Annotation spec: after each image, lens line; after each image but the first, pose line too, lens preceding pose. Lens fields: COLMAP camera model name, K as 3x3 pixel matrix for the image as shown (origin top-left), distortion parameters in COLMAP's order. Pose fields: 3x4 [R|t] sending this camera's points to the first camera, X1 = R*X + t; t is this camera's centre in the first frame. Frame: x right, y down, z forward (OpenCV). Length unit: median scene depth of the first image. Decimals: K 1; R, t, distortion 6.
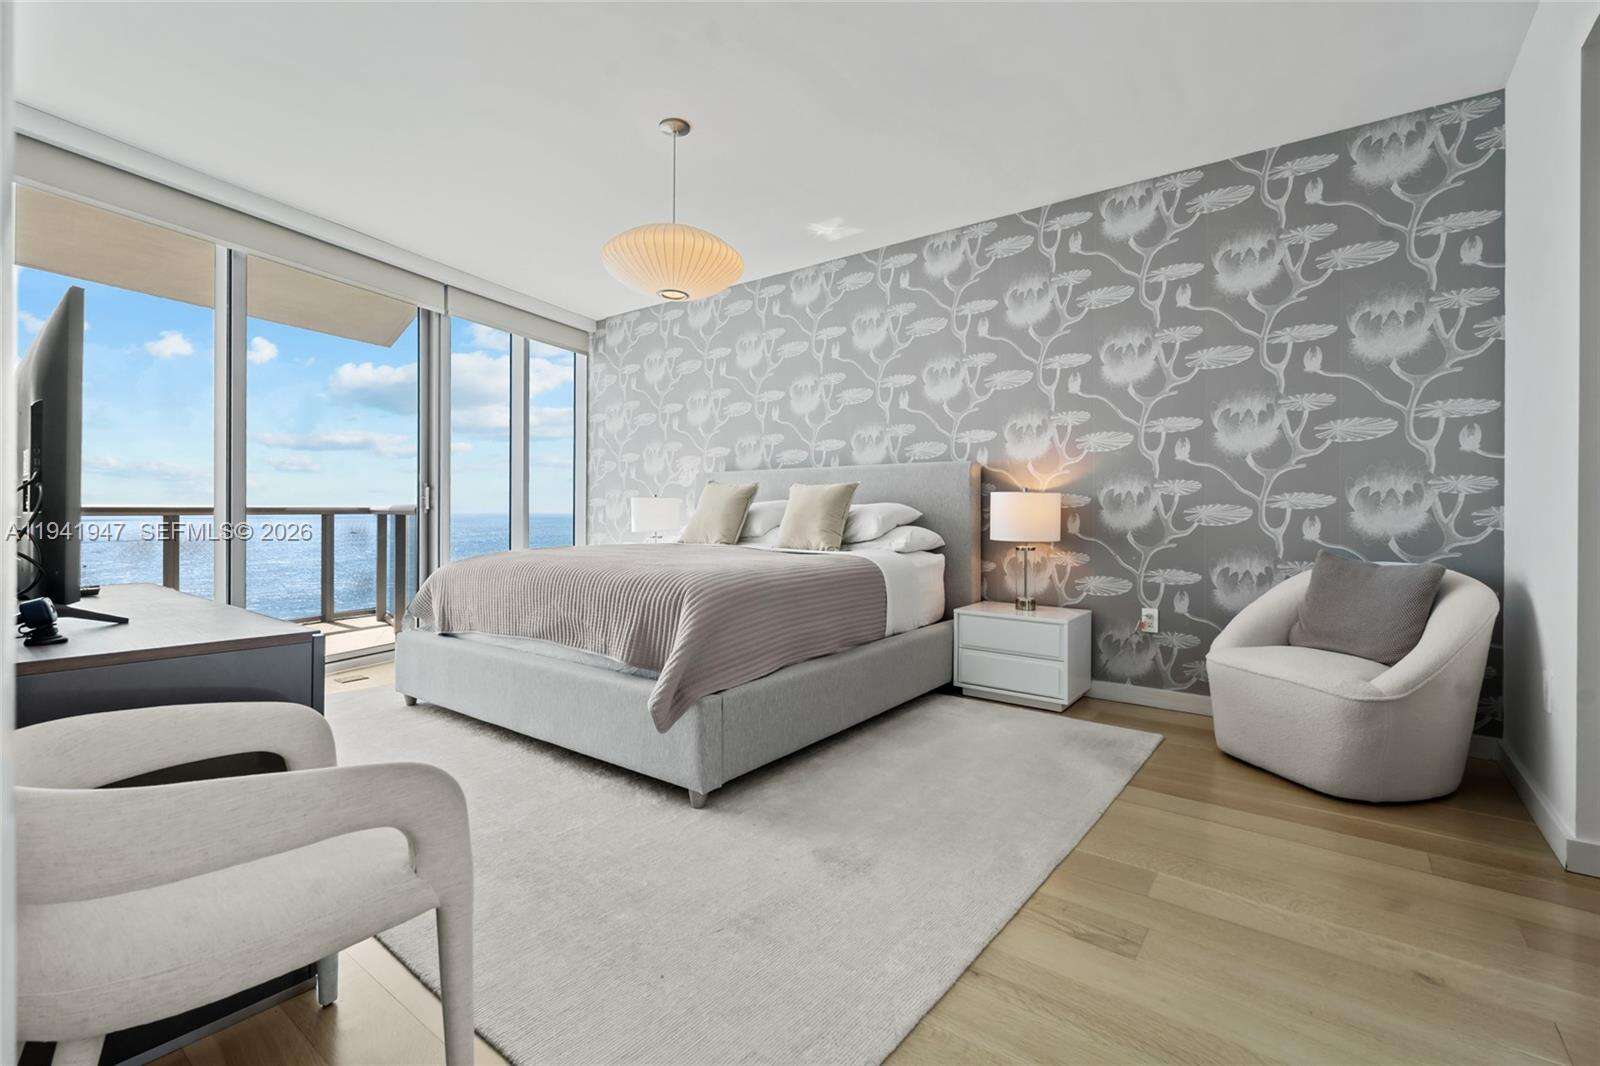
lens RADIAL K [[704.7, 0, 803.3], [0, 704.7, 516.3], [0, 0, 1]] dist [-0.006702, 0.000320]
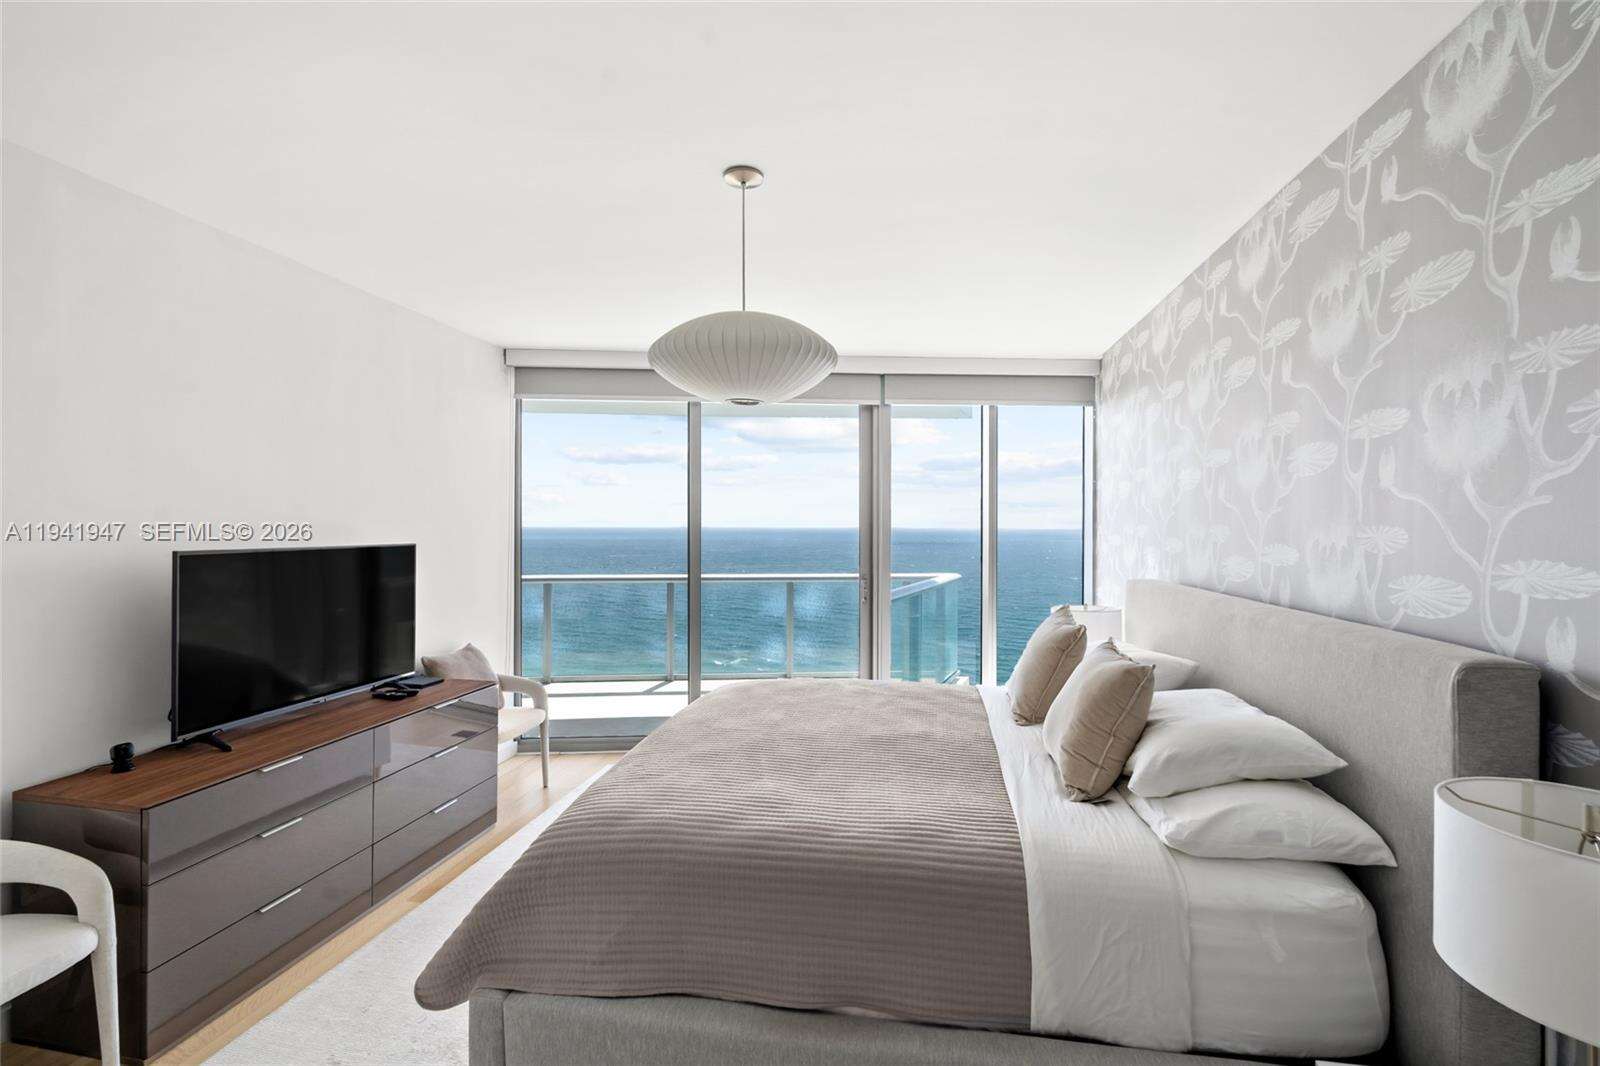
lens RADIAL K [[704.7, 0, 793.5], [0, 704.7, 529.1], [0, 0, 1]] dist [-0.006702, 0.000320]
pose [[0.450726, 0.003160, -0.892657, 0.414498], [-0.004966, 0.999987, 0.001032, -0.147649], [0.892648, 0.003968, 0.450736, 0.574564]]
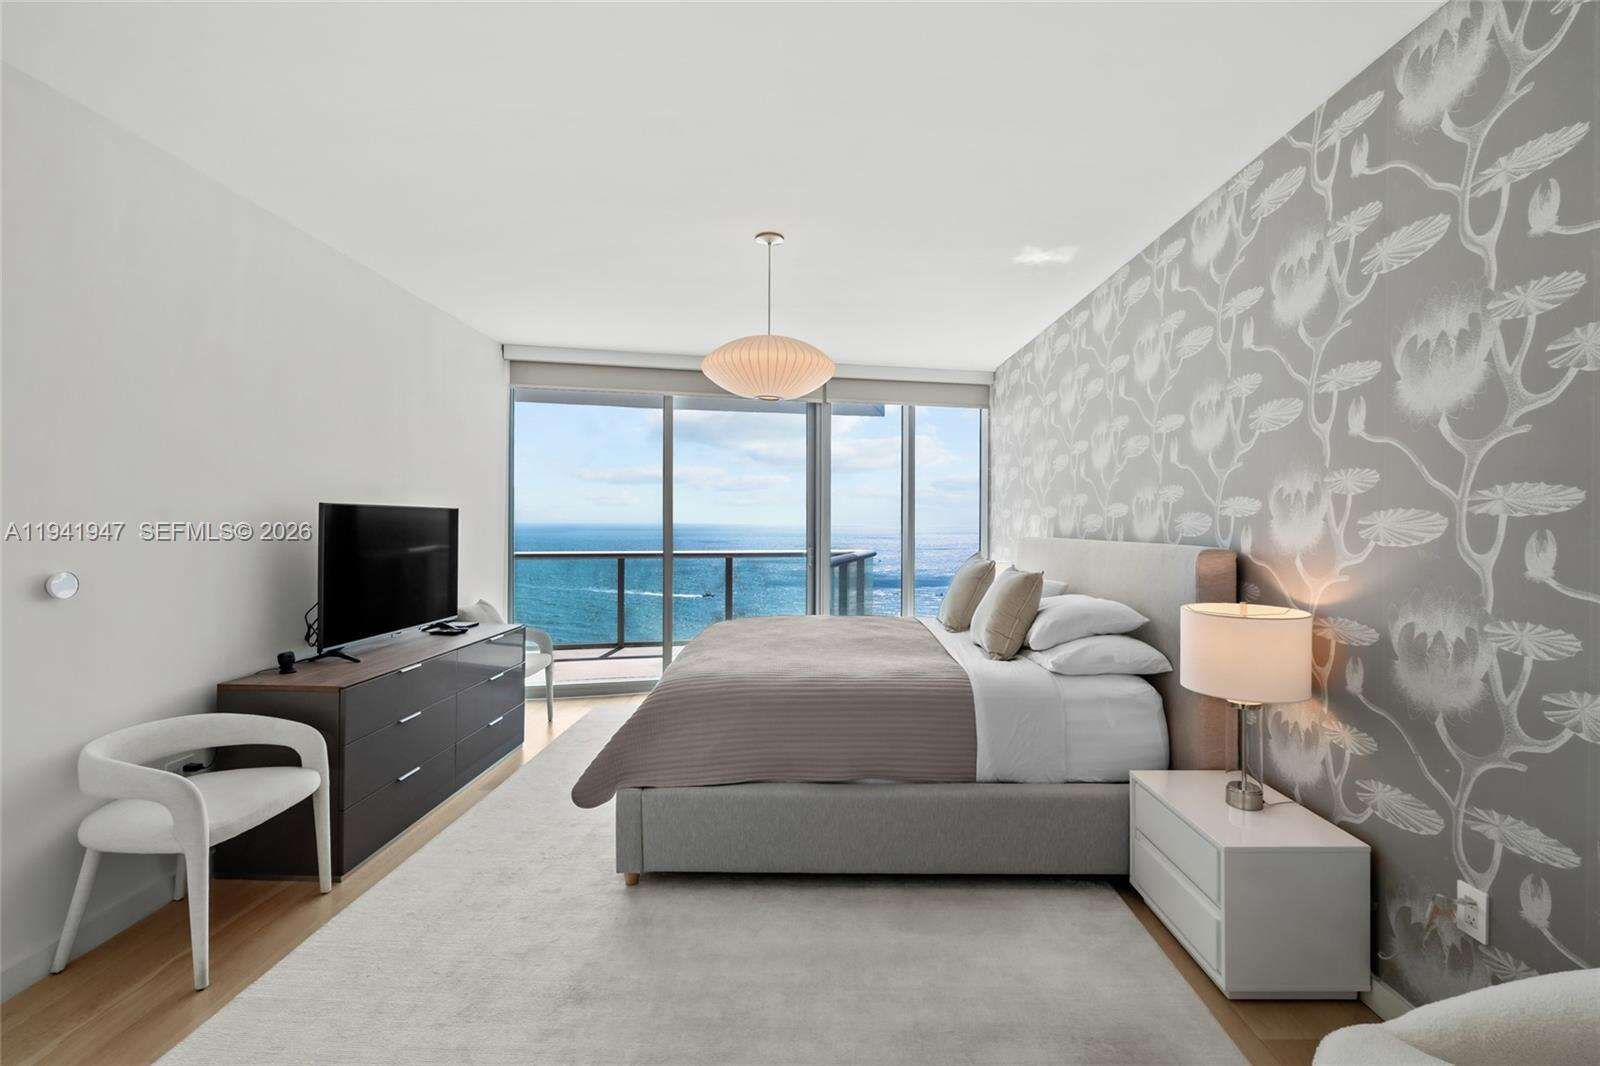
lens RADIAL K [[704.7, 0, 797.4], [0, 704.7, 526.0], [0, 0, 1]] dist [-0.006702, 0.000320]
pose [[0.587845, 0.003944, -0.808964, 0.567195], [-0.005701, 0.999983, 0.000733, -0.102366], [0.808954, 0.004180, 0.587858, 0.332855]]
